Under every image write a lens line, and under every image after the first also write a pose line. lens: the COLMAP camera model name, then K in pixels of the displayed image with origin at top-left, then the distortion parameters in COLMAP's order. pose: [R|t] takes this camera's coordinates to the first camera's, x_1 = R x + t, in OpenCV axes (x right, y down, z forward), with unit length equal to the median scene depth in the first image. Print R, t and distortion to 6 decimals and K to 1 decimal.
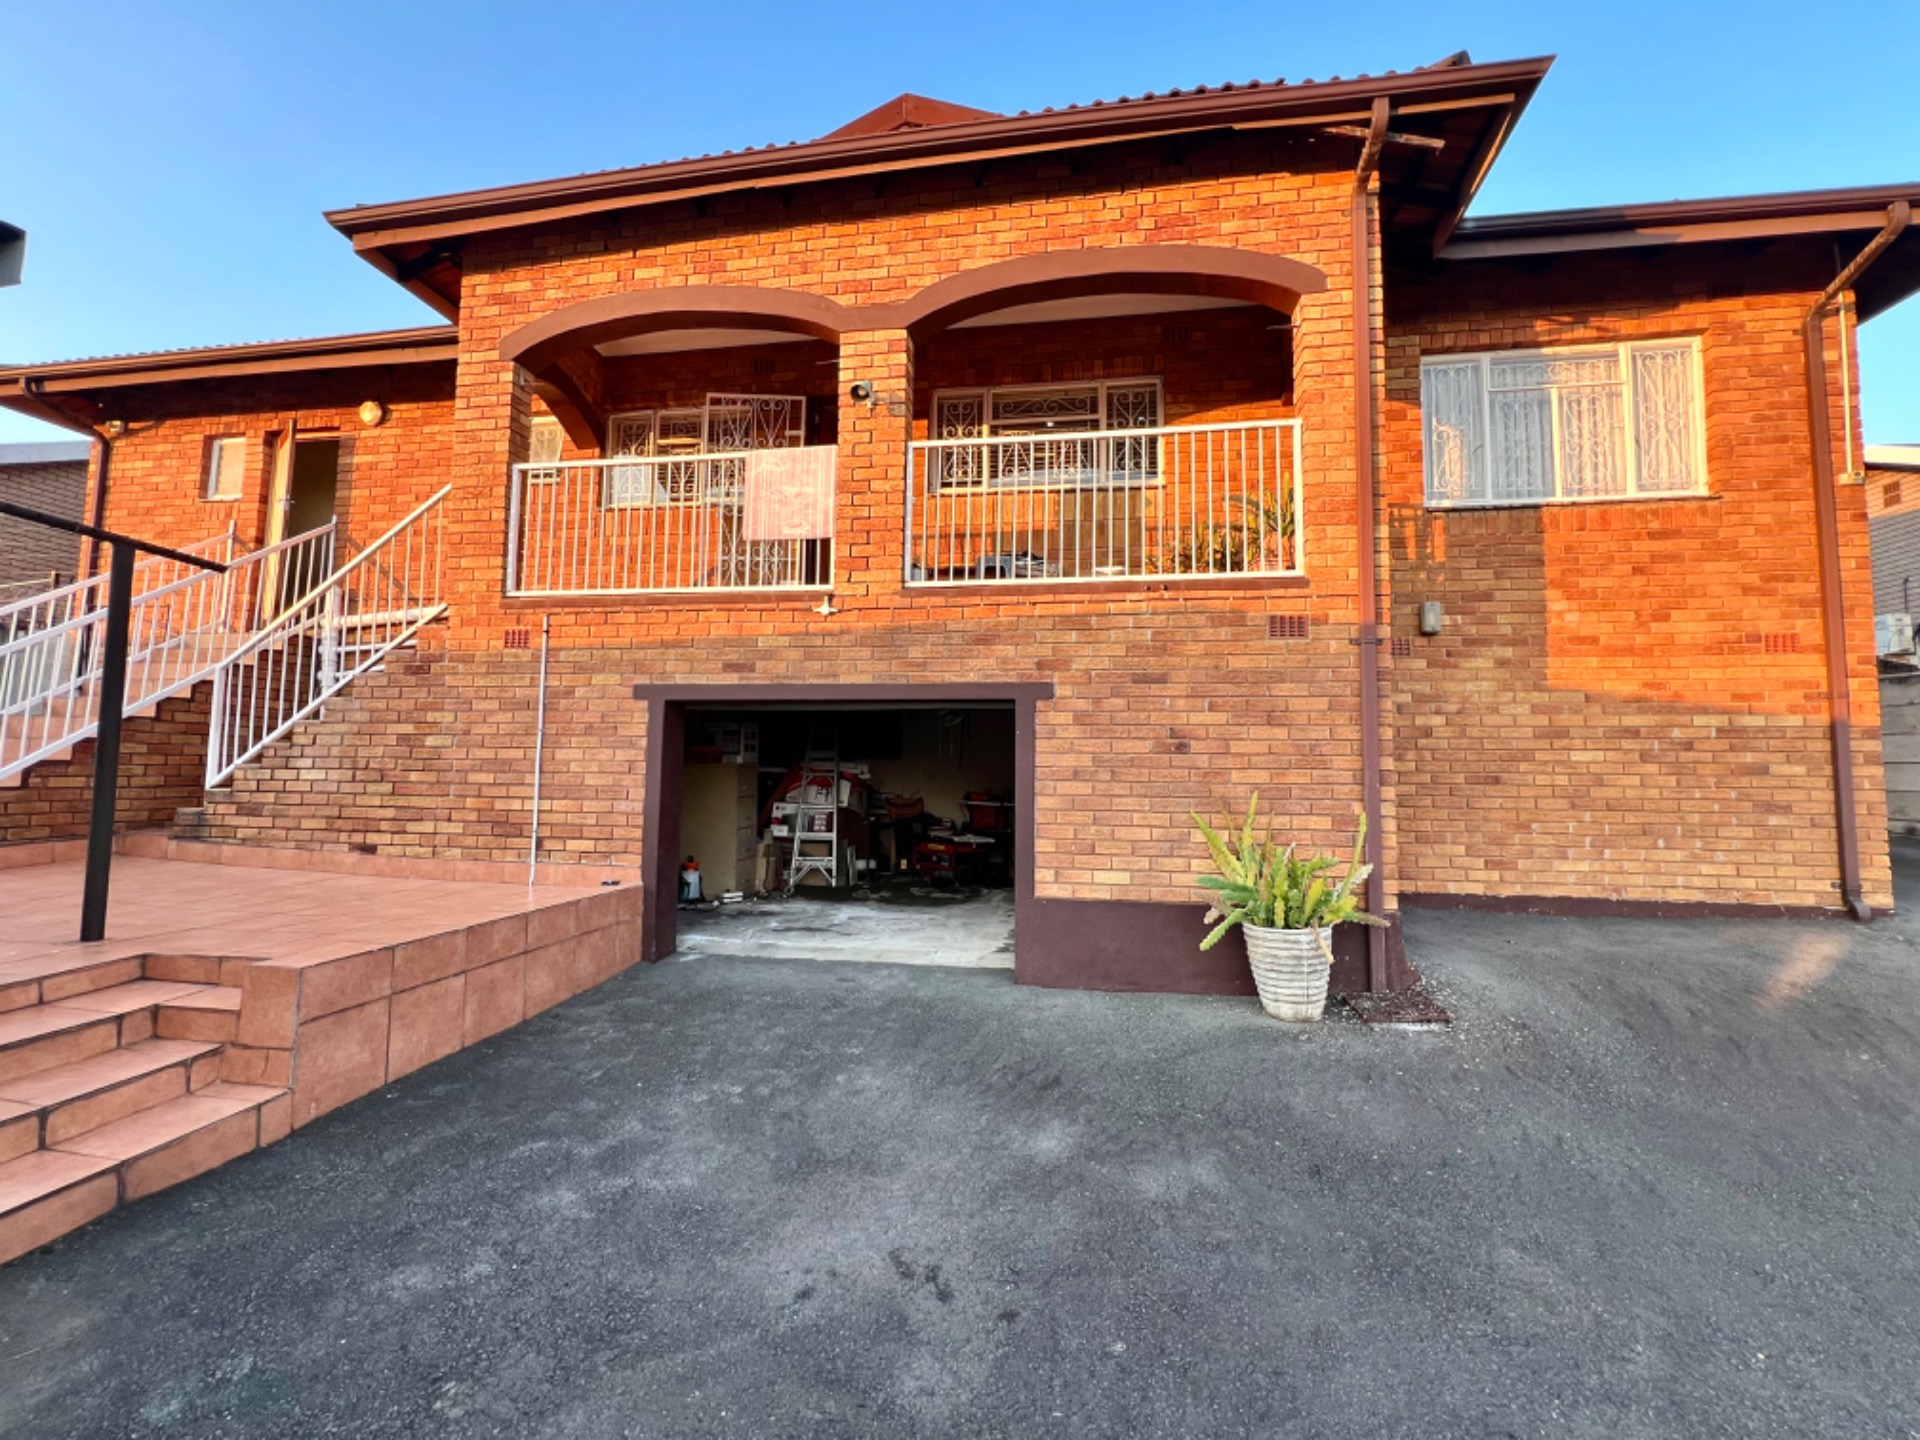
lens RADIAL K [[768.0, 0, 956.4], [0, 768.0, 718.2], [0, 0, 1]] dist [-0.006107, 0.000743]
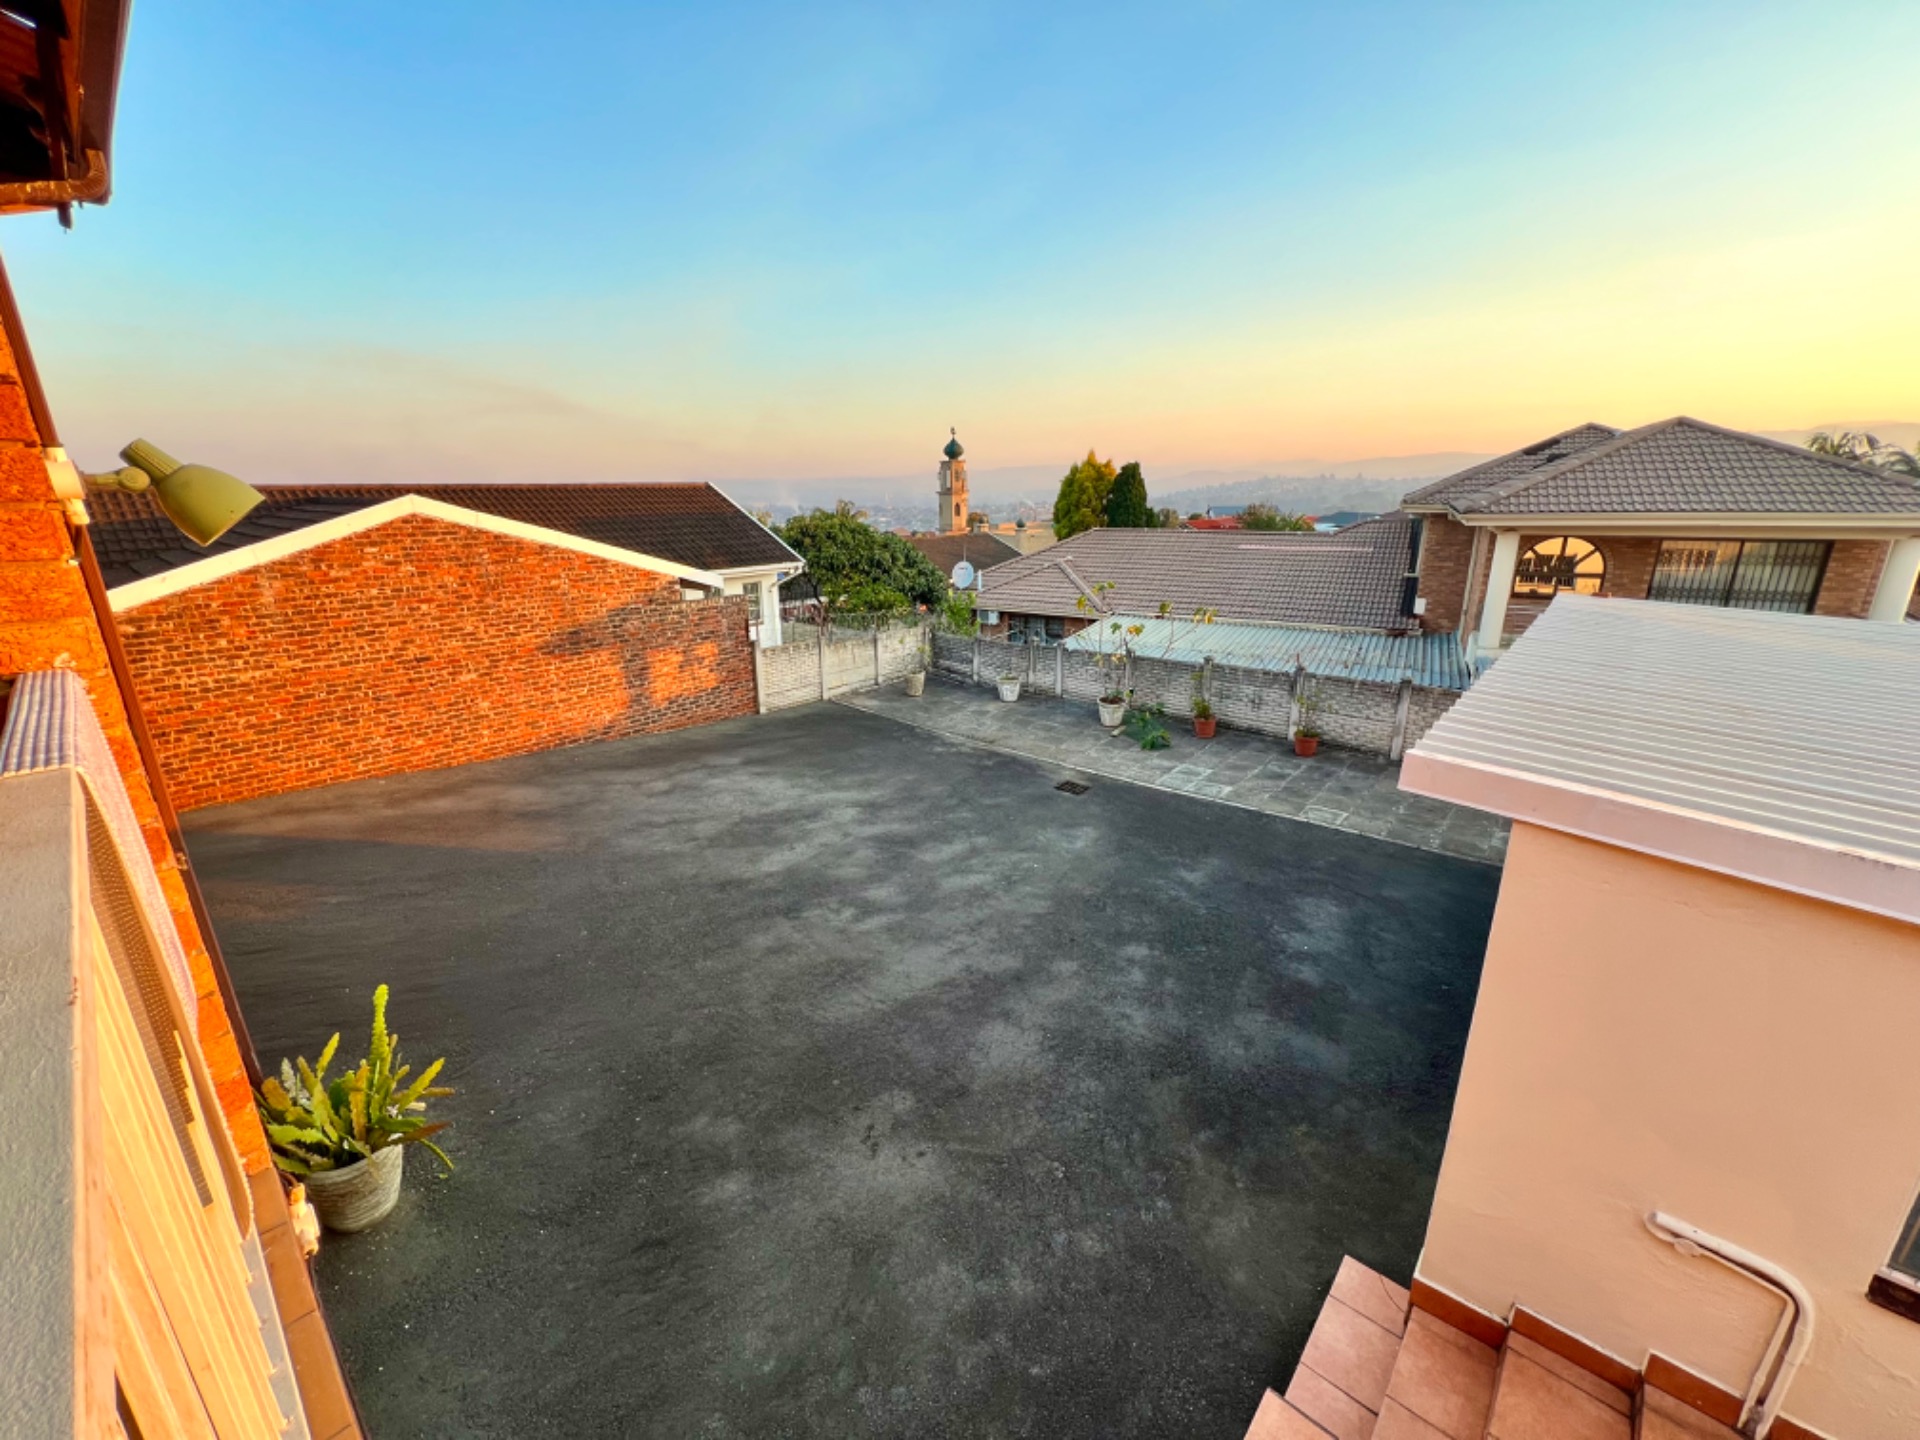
lens RADIAL K [[768.0, 0, 952.3], [0, 768.0, 711.3], [0, 0, 1]] dist [-0.006107, 0.000743]
pose [[-0.843660, -0.153159, 0.514567, -0.916291], [-0.037978, 0.973069, 0.227364, -0.744681], [-0.535532, 0.172276, -0.826756, 1.932947]]
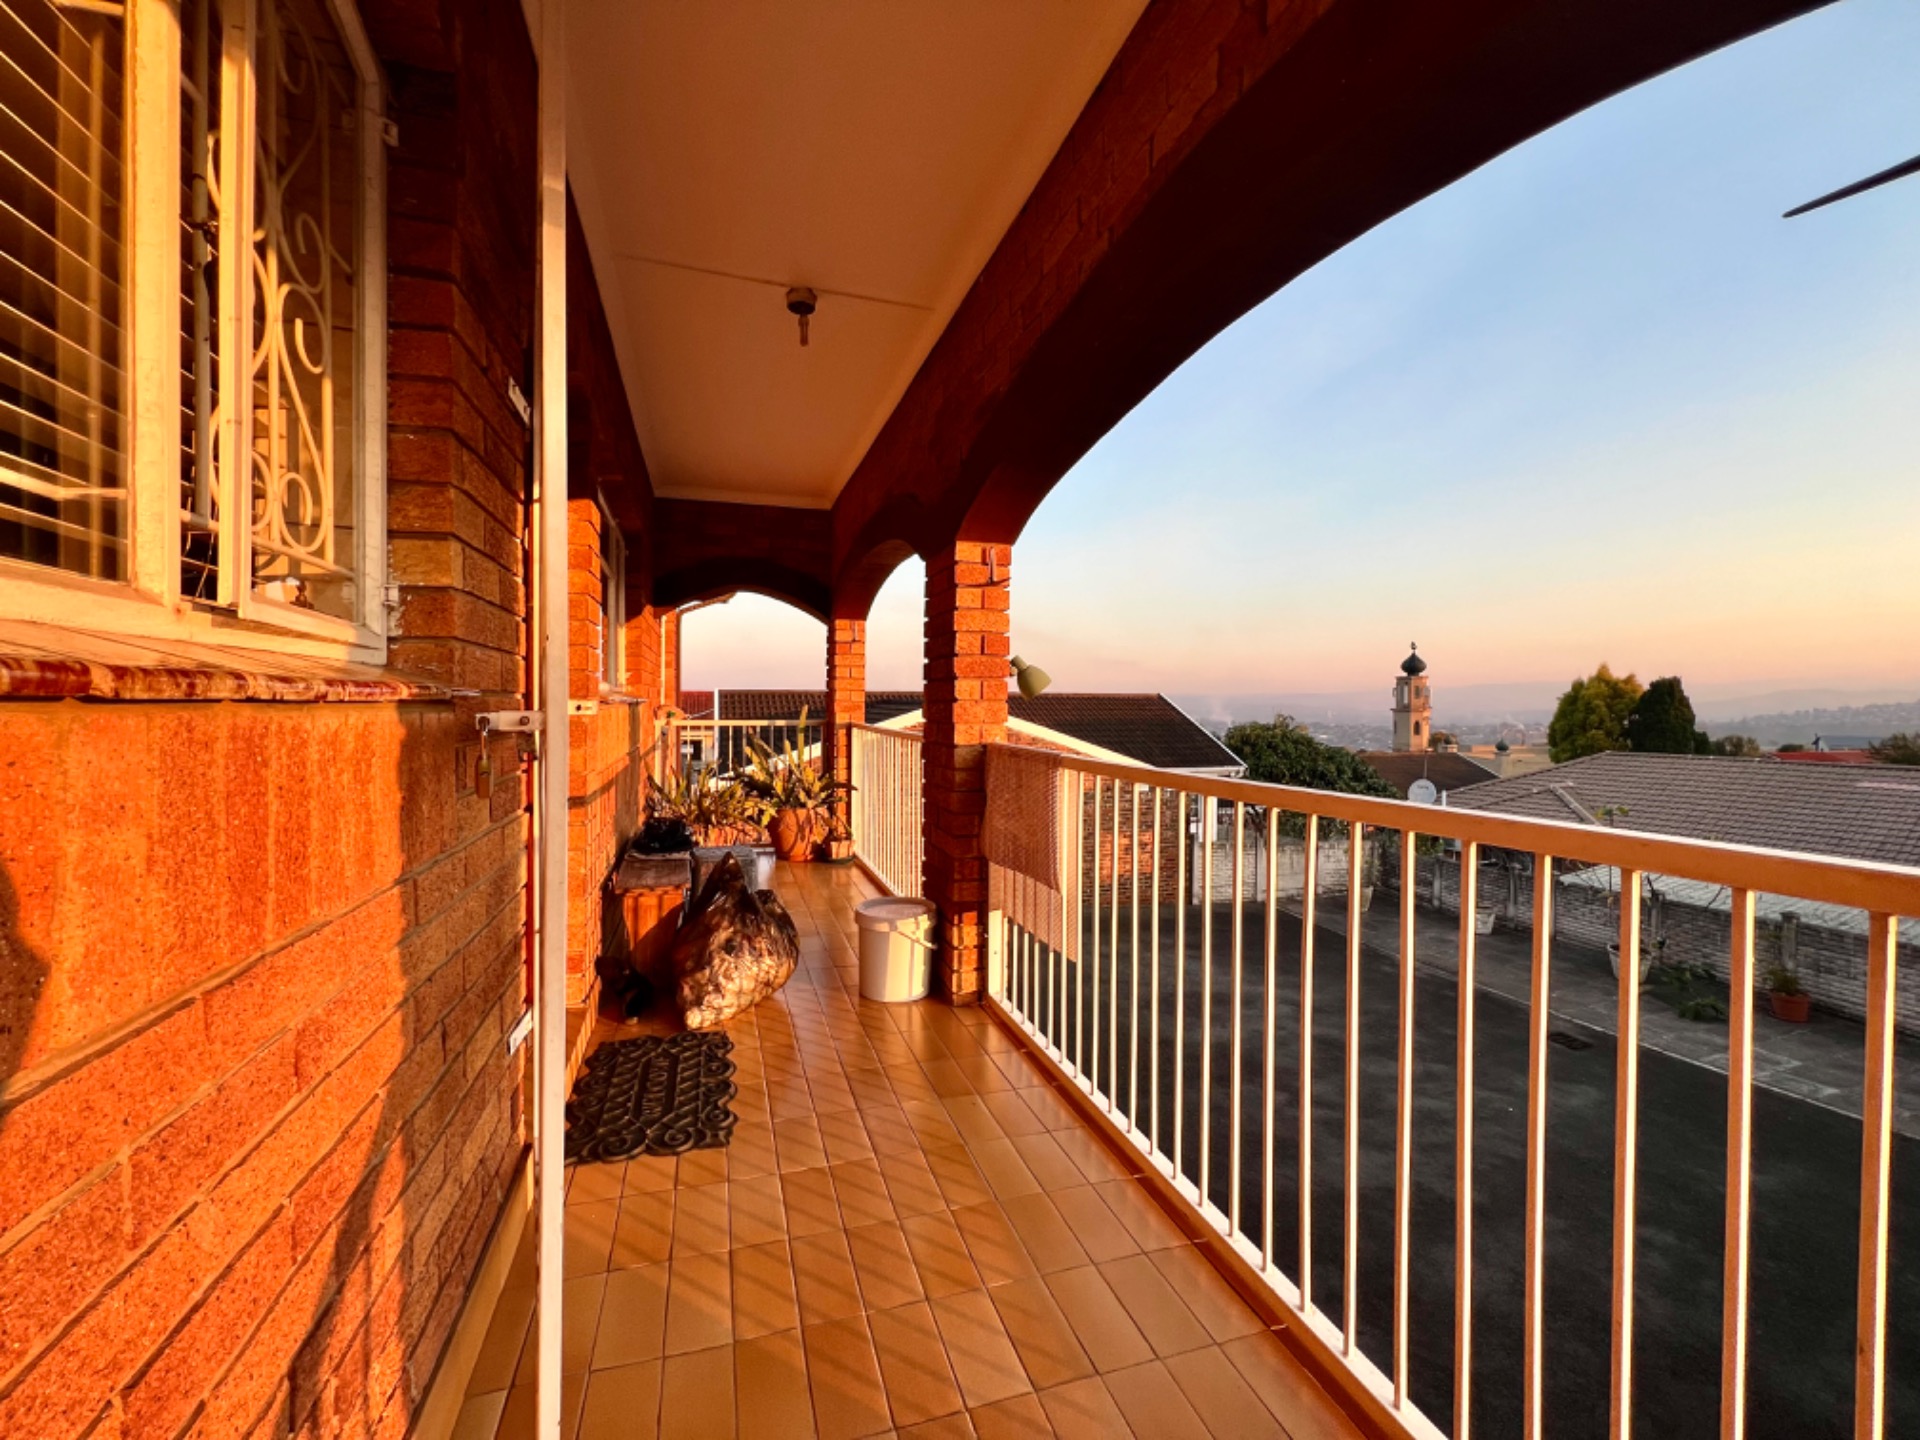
lens RADIAL K [[768.0, 0, 953.2], [0, 768.0, 712.8], [0, 0, 1]] dist [-0.006107, 0.000743]
pose [[-0.449061, -0.025427, 0.893139, -1.195328], [-0.074764, 0.997159, -0.009202, -0.679318], [-0.890367, -0.070907, -0.449687, 2.372006]]
